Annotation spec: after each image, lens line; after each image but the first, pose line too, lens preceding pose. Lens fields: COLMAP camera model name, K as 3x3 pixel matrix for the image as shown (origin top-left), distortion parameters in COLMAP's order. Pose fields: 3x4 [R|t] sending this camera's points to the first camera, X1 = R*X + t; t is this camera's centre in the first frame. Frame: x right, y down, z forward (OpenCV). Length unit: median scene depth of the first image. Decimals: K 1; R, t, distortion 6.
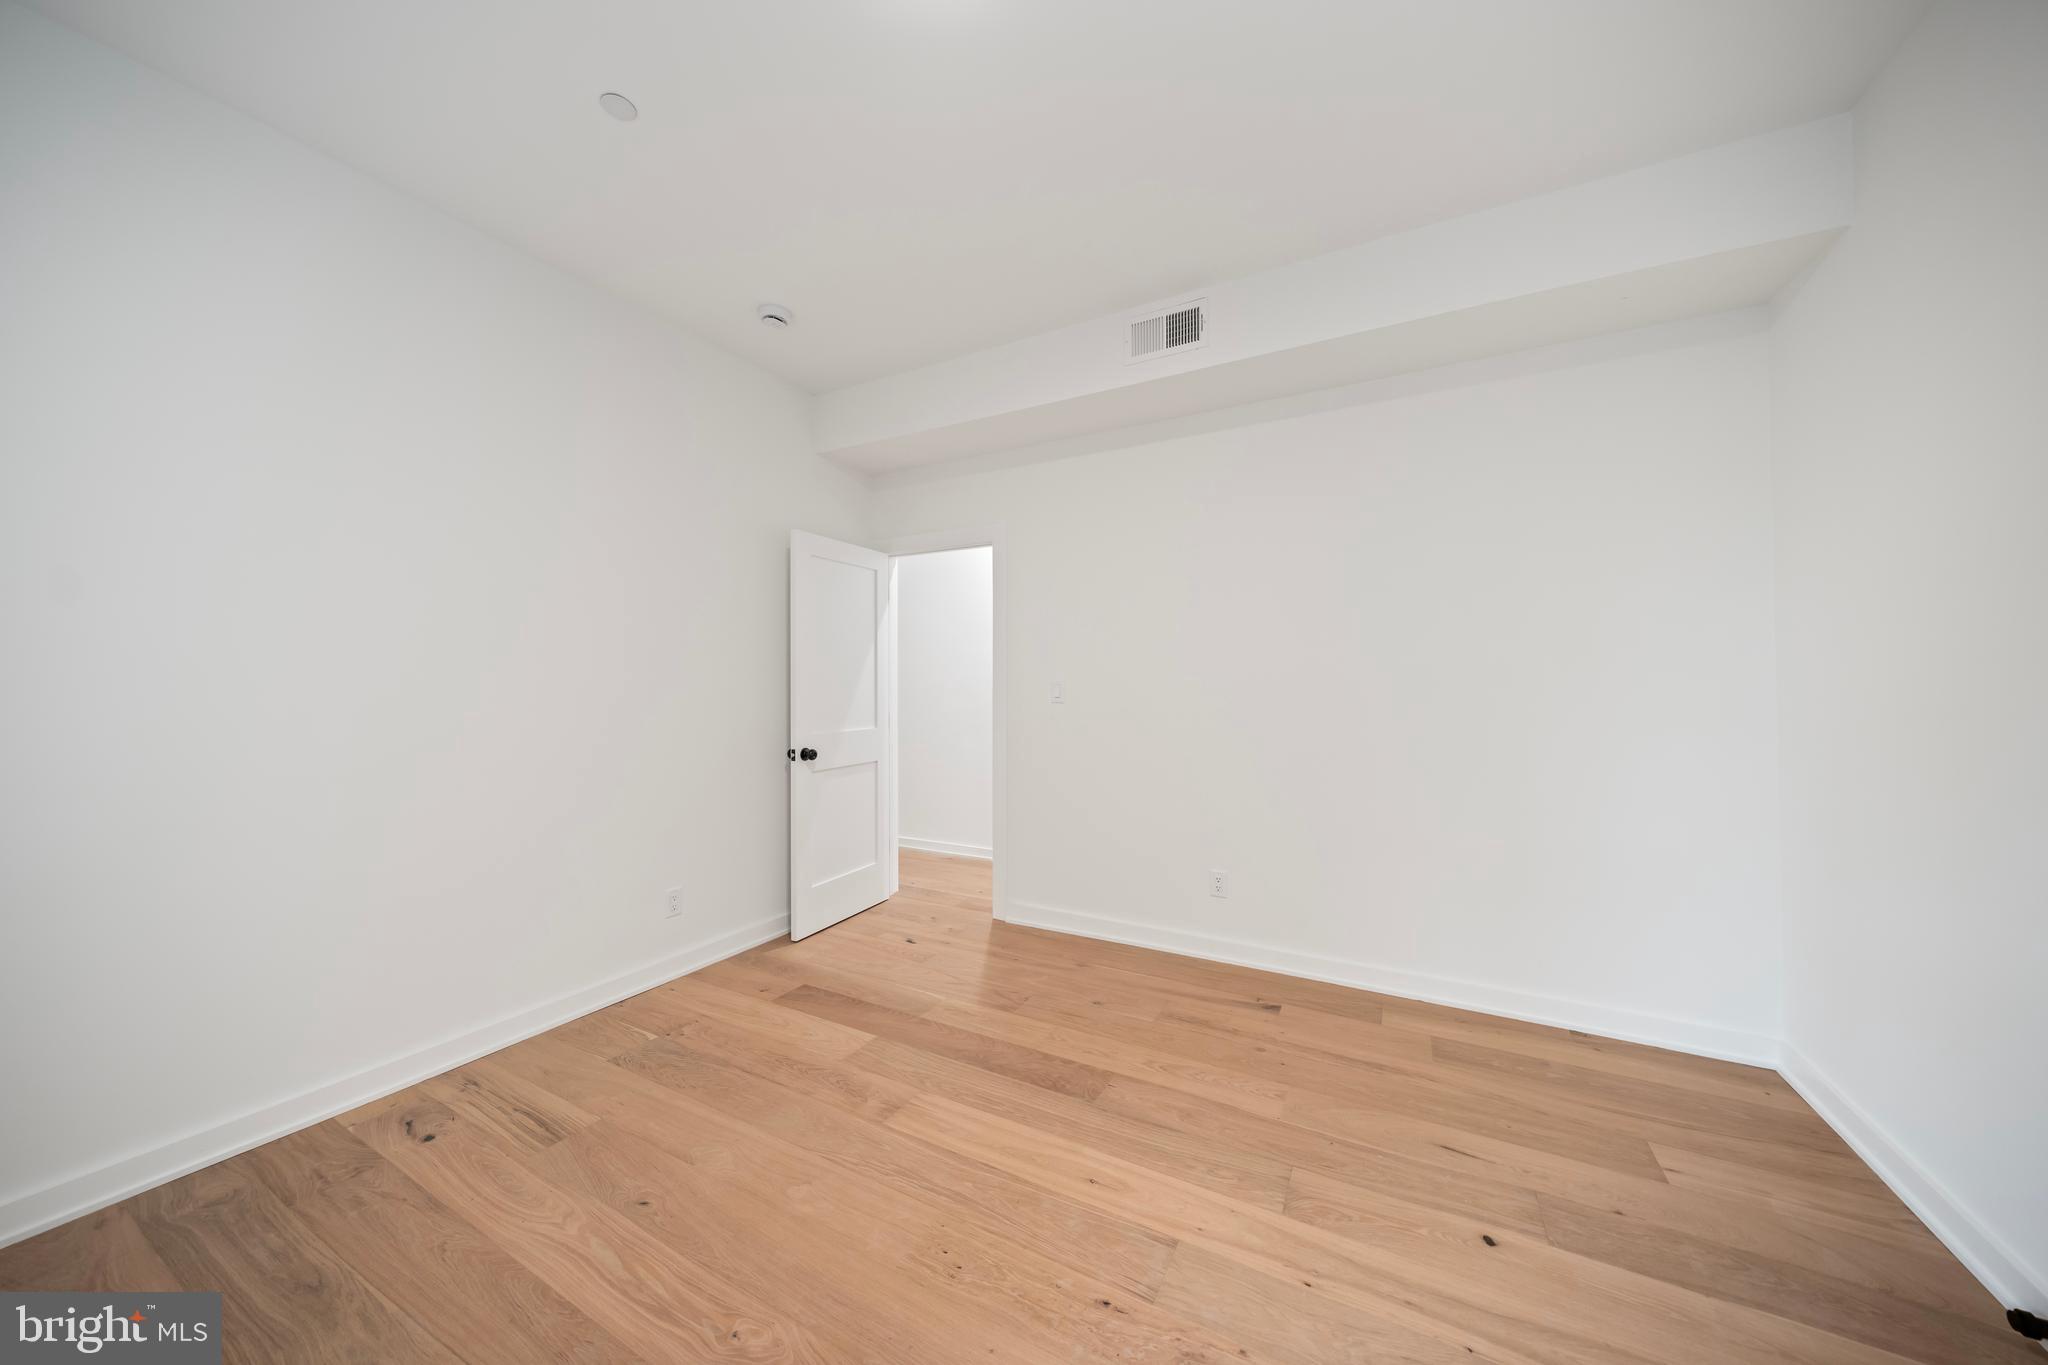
lens RADIAL K [[692.6, 0, 1017.4], [0, 692.6, 683.7], [0, 0, 1]] dist [-0.002550, -0.000255]
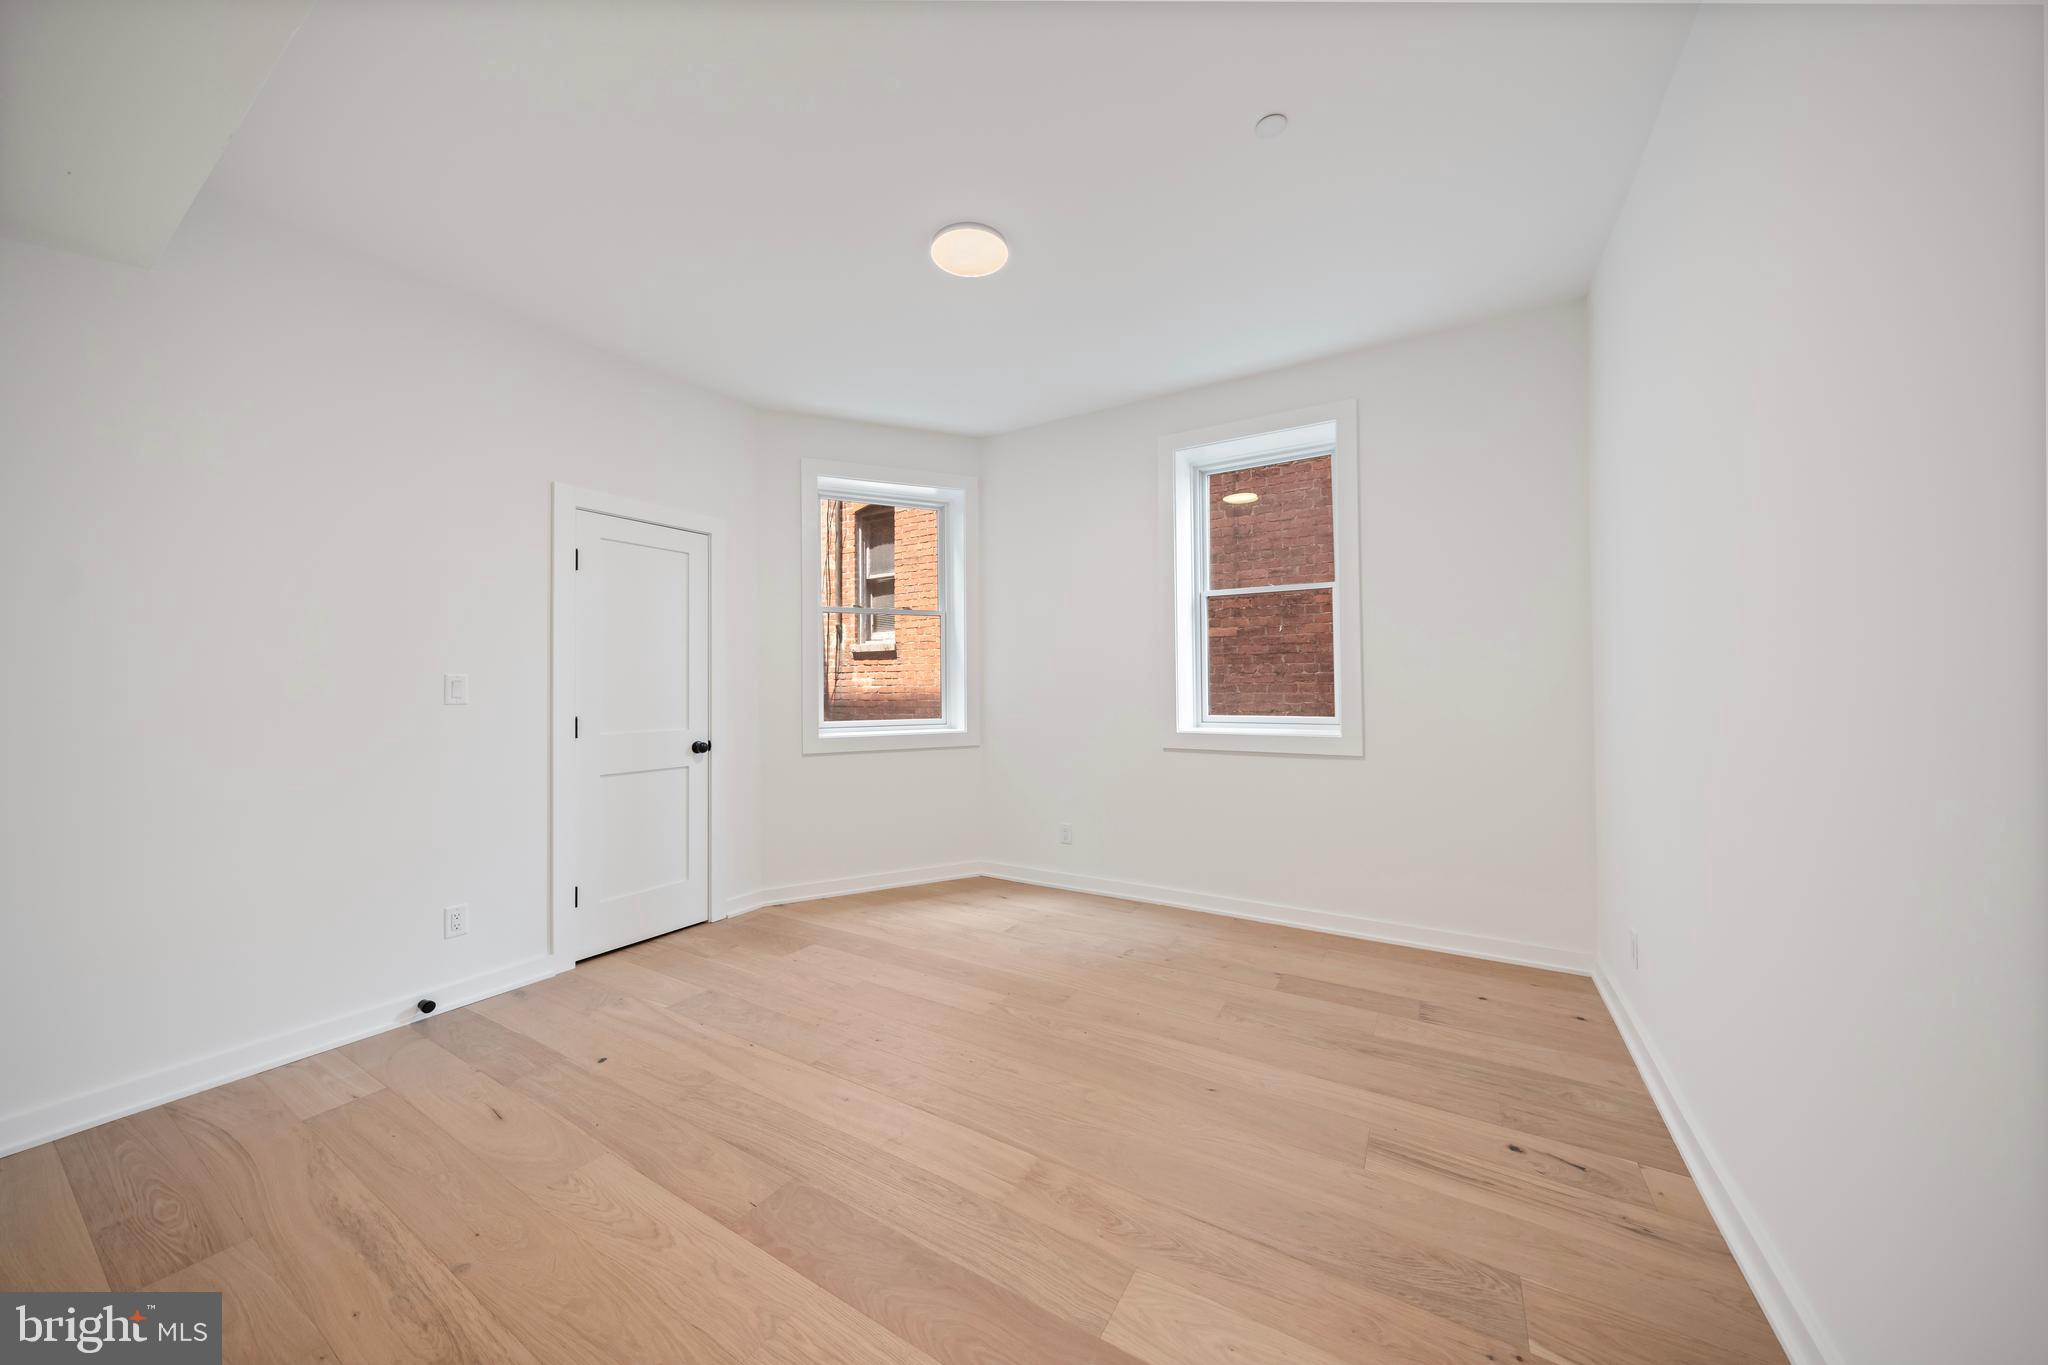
lens RADIAL K [[692.6, 0, 1017.4], [0, 692.6, 683.7], [0, 0, 1]] dist [-0.002550, -0.000255]
pose [[-0.999199, 0.010197, 0.038701, -0.203589], [0.009780, 0.999892, -0.010938, 0.023207], [-0.038809, -0.010551, -0.999191, 1.883132]]
